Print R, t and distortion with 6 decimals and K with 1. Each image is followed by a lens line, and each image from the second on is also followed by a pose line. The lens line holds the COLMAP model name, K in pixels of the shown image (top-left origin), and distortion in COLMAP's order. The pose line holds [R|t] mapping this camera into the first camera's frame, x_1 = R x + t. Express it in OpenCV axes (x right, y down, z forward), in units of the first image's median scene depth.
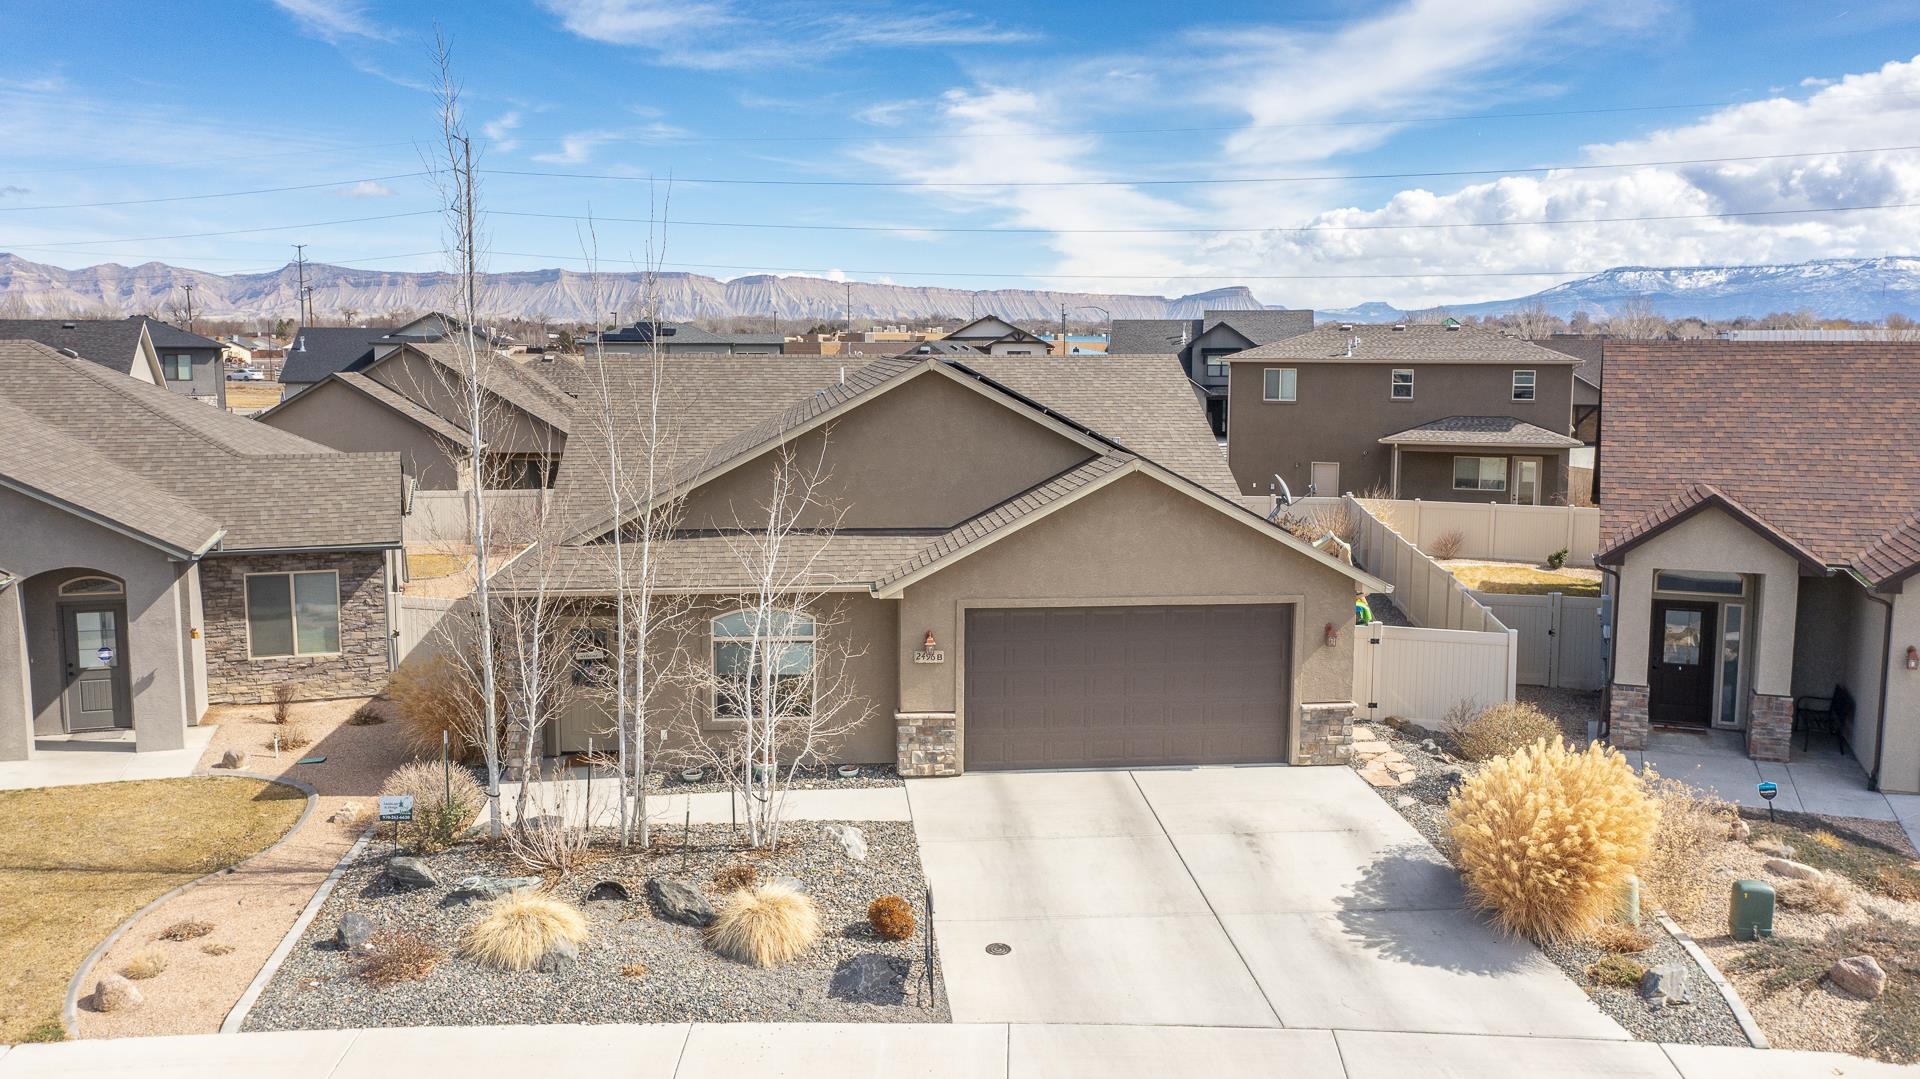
lens RADIAL K [[1531.0, 0, 954.4], [0, 1531.0, 564.6], [0, 0, 1]] dist [-0.014103, 0.013116]
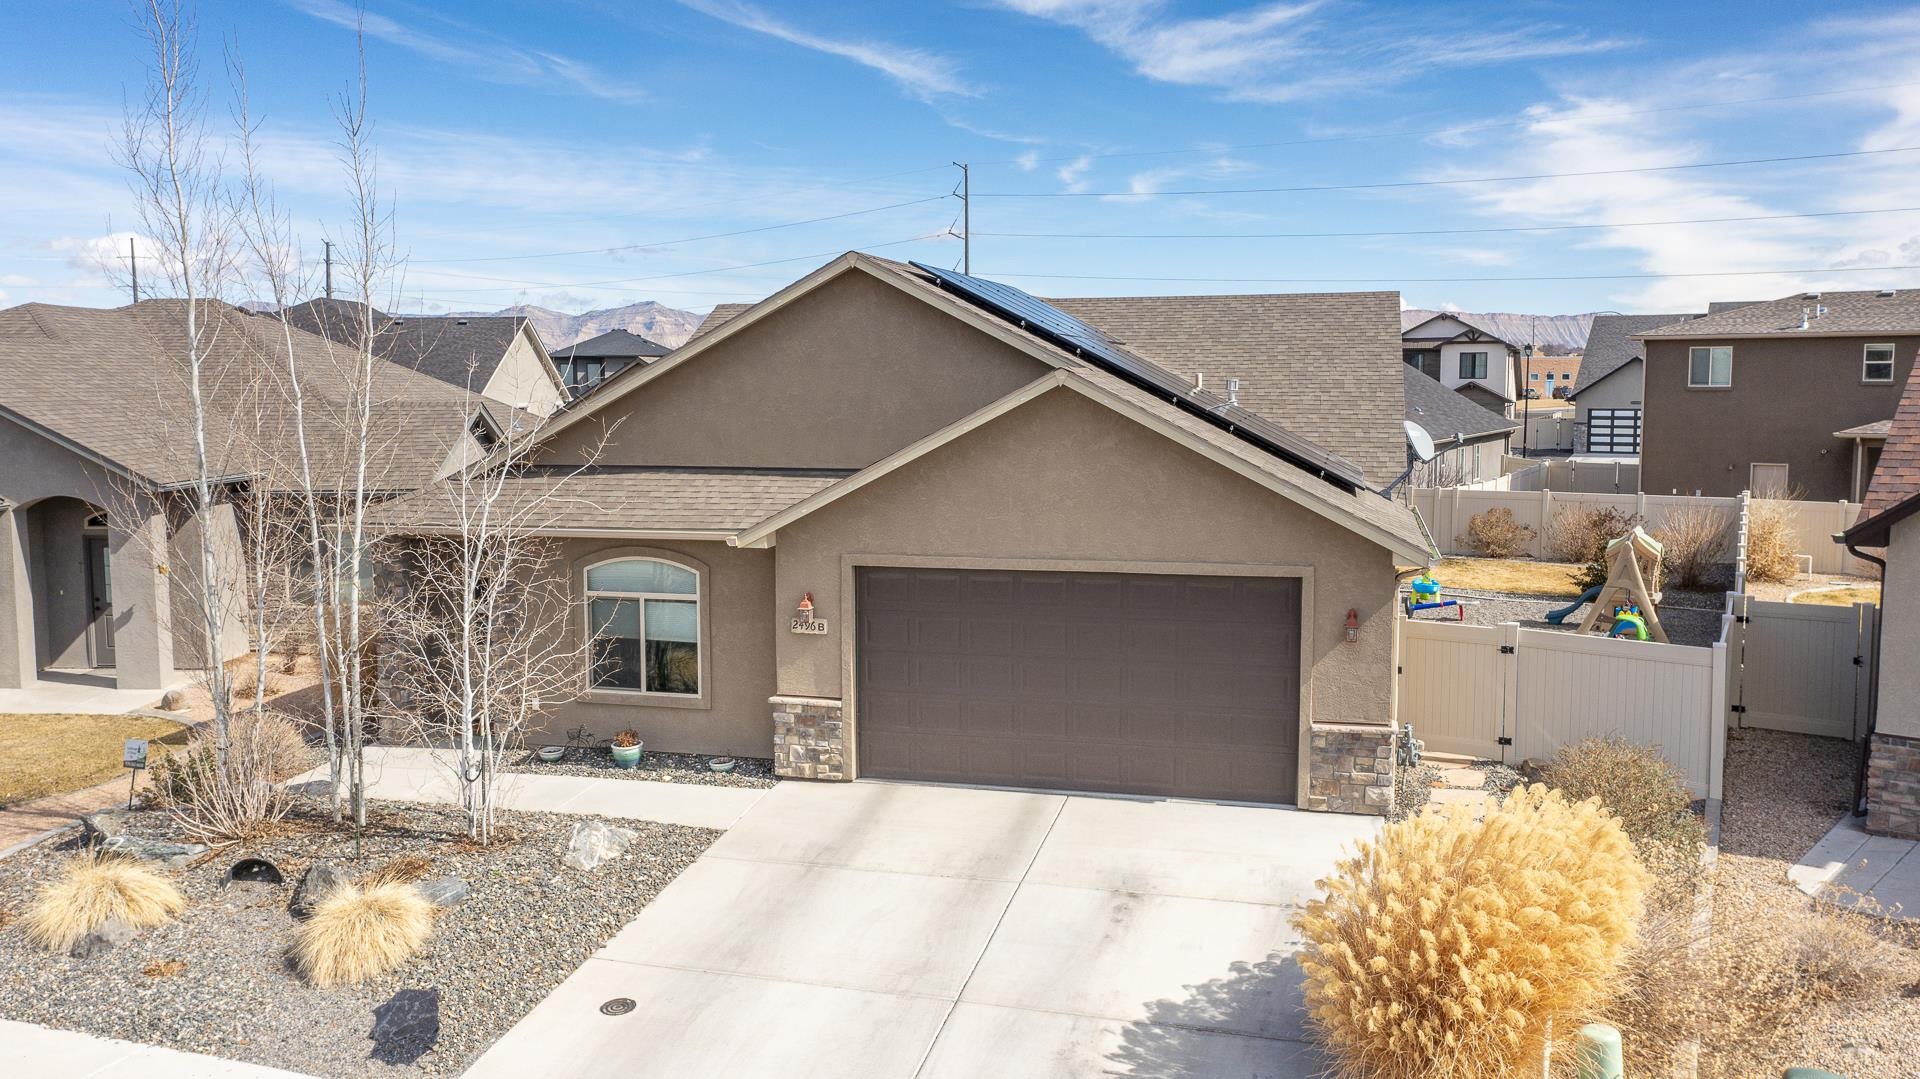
lens RADIAL K [[1531.0, 0, 953.1], [0, 1531.0, 539.8], [0, 0, 1]] dist [-0.014103, 0.013116]
pose [[0.935668, 0.029672, -0.351631, 0.292828], [-0.042583, 0.998671, -0.029038, 0.032067], [0.350302, 0.042143, 0.935688, 0.259304]]
